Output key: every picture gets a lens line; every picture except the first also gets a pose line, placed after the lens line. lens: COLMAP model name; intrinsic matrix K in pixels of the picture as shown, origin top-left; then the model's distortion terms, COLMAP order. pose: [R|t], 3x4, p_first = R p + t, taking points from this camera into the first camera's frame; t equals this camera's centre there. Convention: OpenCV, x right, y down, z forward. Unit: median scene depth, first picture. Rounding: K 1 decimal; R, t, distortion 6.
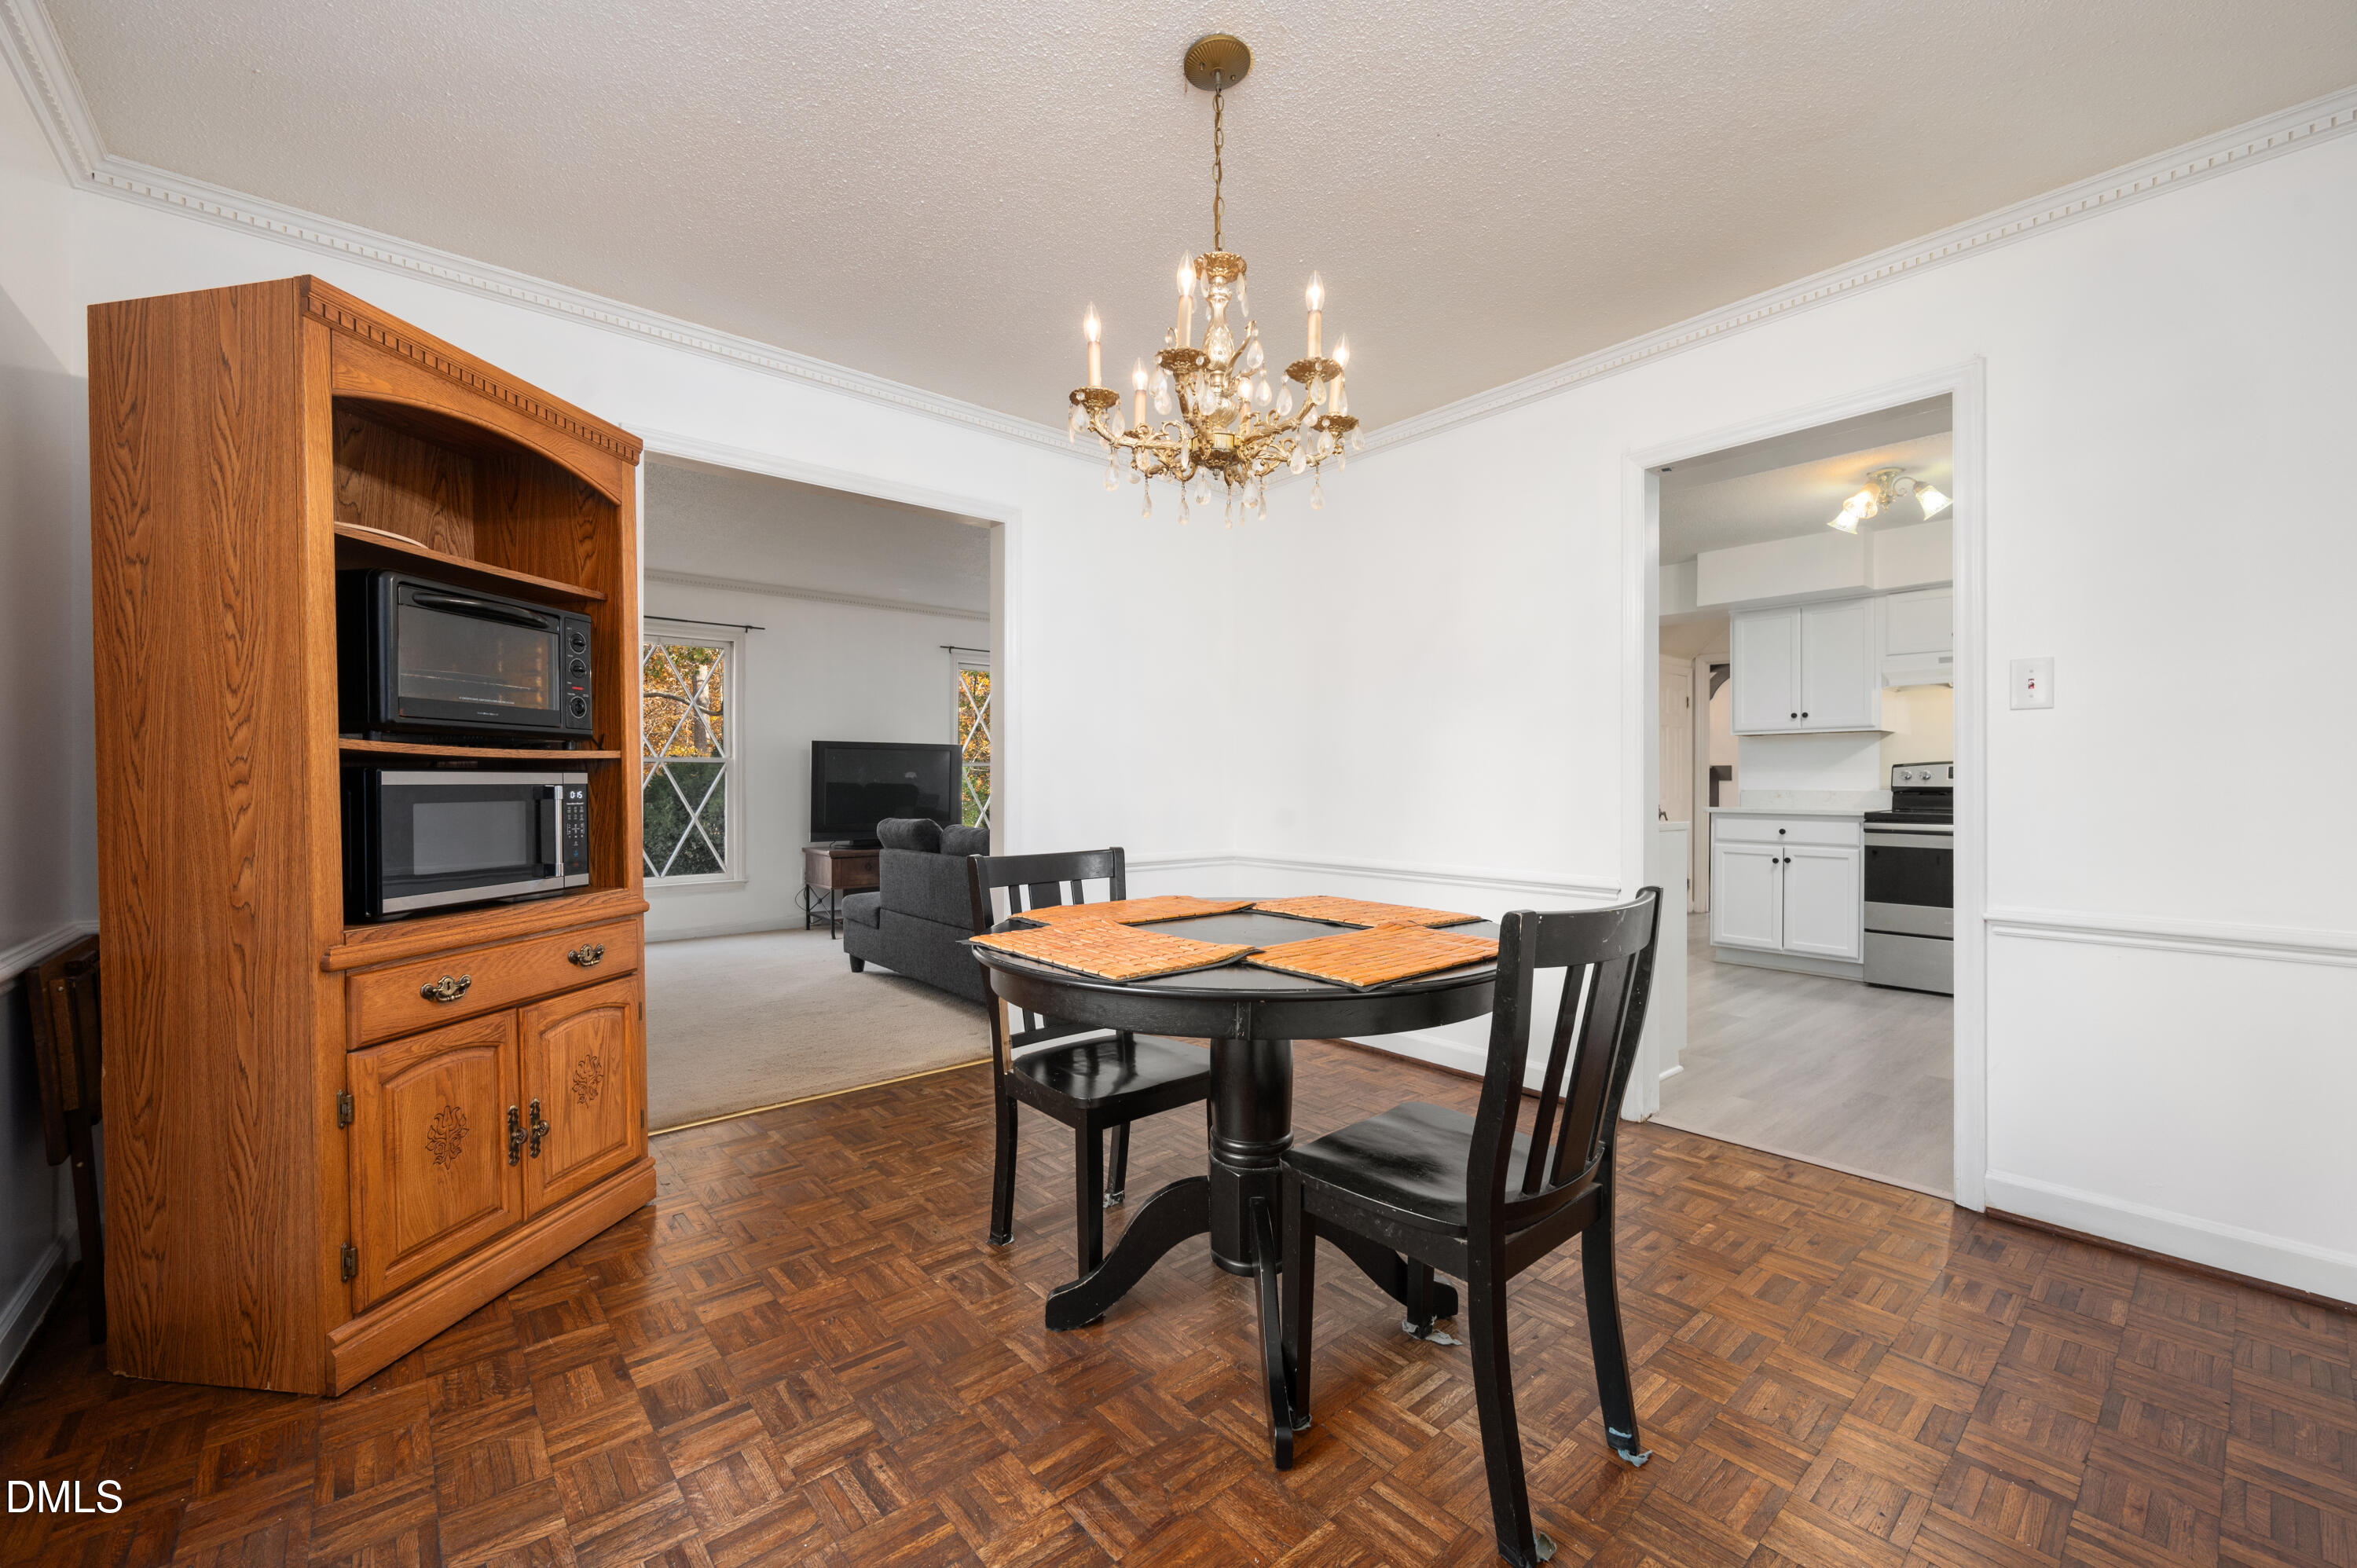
lens RADIAL K [[931.4, 0, 1168.7], [0, 931.4, 779.5], [0, 0, 1]] dist [0.001765, 0.000101]
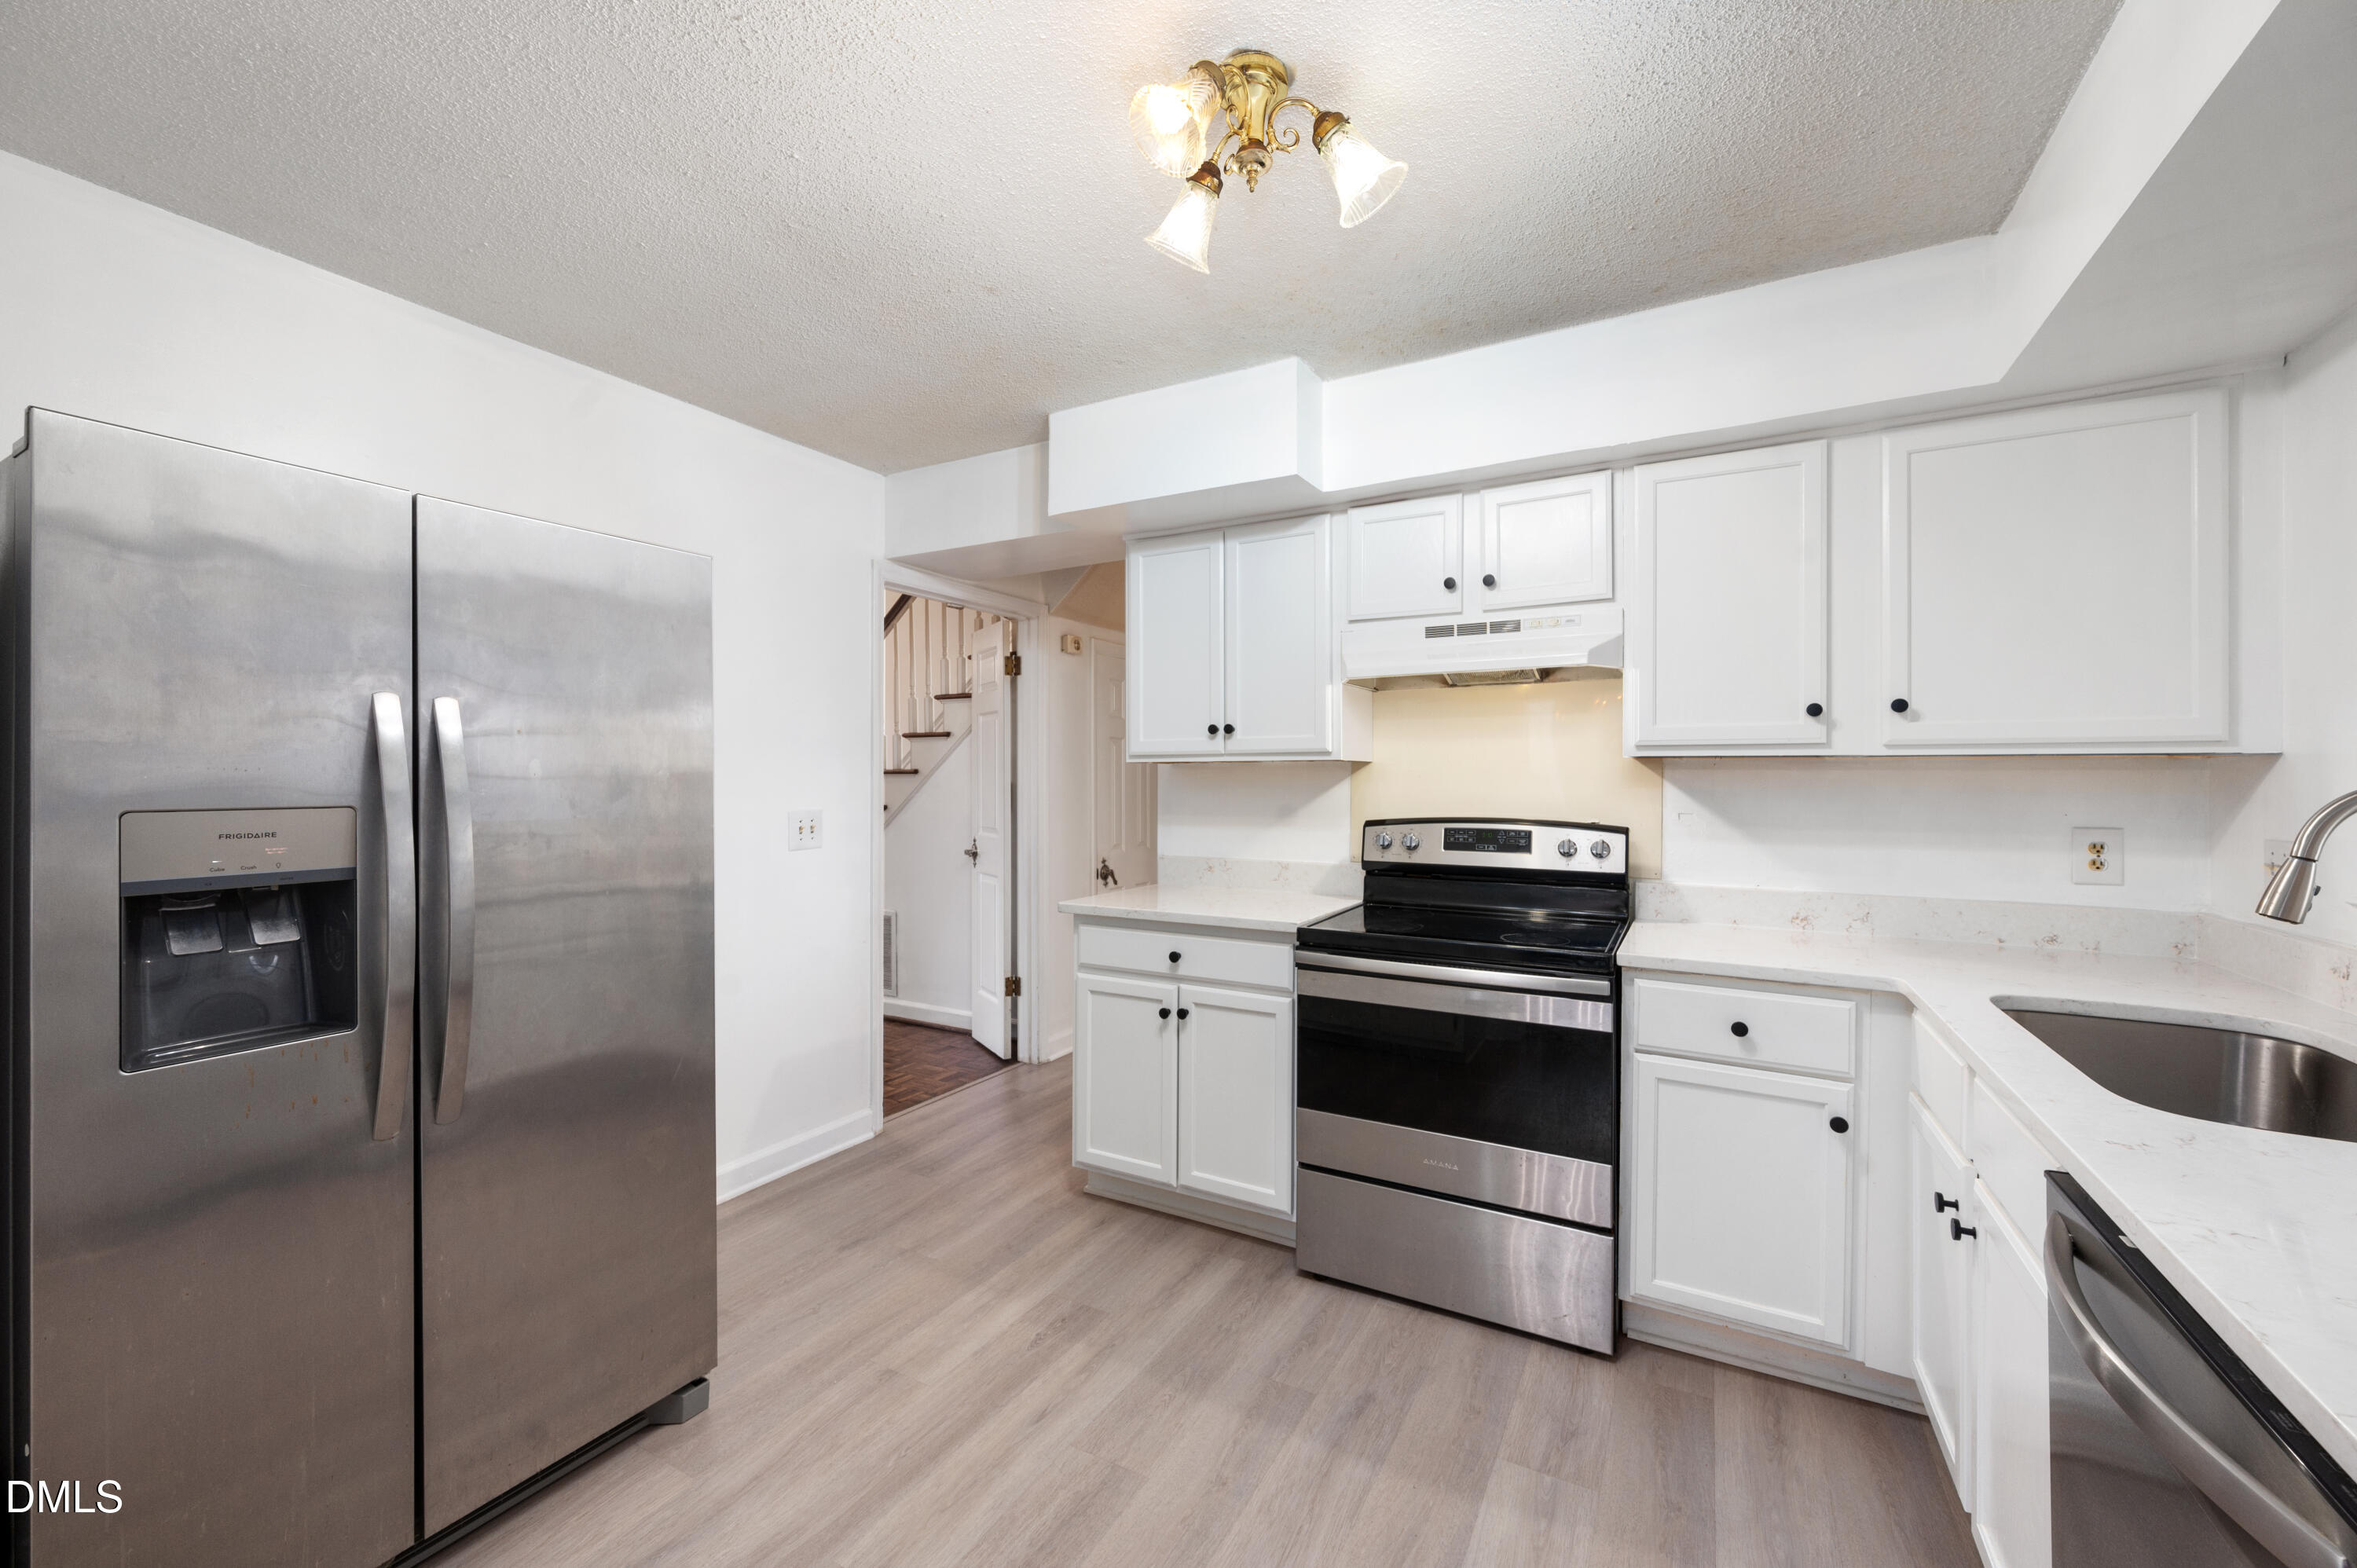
lens RADIAL K [[931.4, 0, 1182.6], [0, 931.4, 786.6], [0, 0, 1]] dist [0.001765, 0.000101]
pose [[0.936669, 0.000918, 0.350215, 0.483315], [-0.000899, 1.000000, -0.000217, -0.036968], [-0.350215, -0.000111, 0.936669, 0.521153]]
